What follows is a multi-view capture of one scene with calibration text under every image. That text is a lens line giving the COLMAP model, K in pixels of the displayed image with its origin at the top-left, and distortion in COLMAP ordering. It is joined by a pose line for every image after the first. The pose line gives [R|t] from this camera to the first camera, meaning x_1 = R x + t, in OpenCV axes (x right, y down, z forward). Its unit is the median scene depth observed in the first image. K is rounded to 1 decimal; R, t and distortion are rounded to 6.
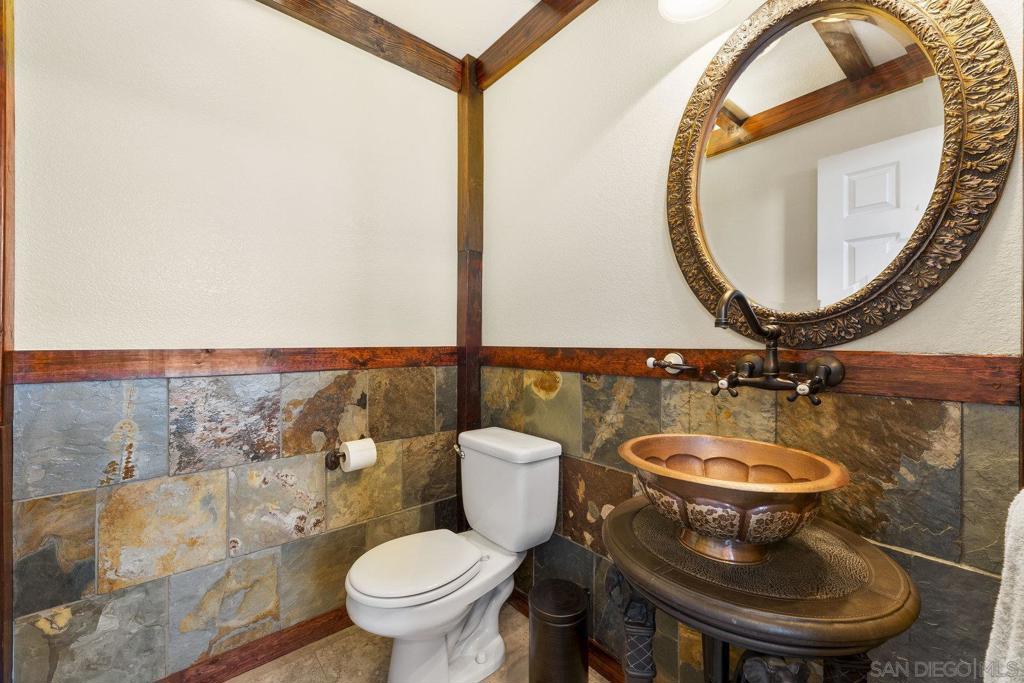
lens RADIAL K [[417.2, 0, 508.8], [0, 417.2, 343.6], [0, 0, 1]] dist [-0.003627, 0.000120]
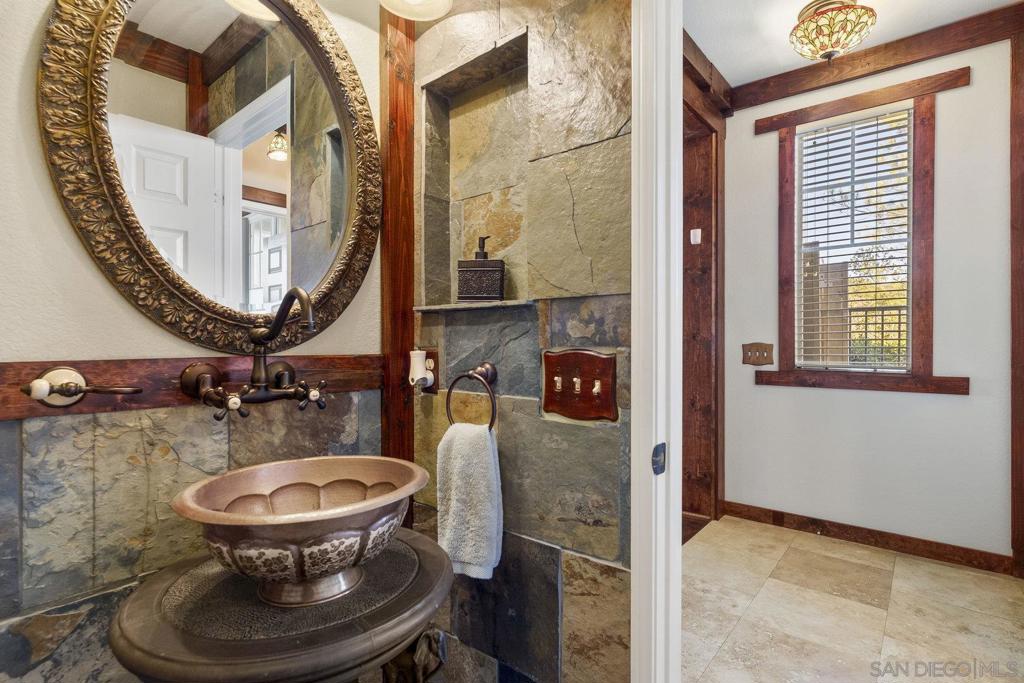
lens RADIAL K [[497.1, 0, 509.4], [0, 497.1, 339.7], [0, 0, 1]] dist [-0.005555, -0.000605]
pose [[-0.183812, -0.000419, 0.982961, -0.441301], [0.000833, 0.999999, 0.000582, -0.019472], [-0.982961, 0.000926, -0.183811, 0.625703]]
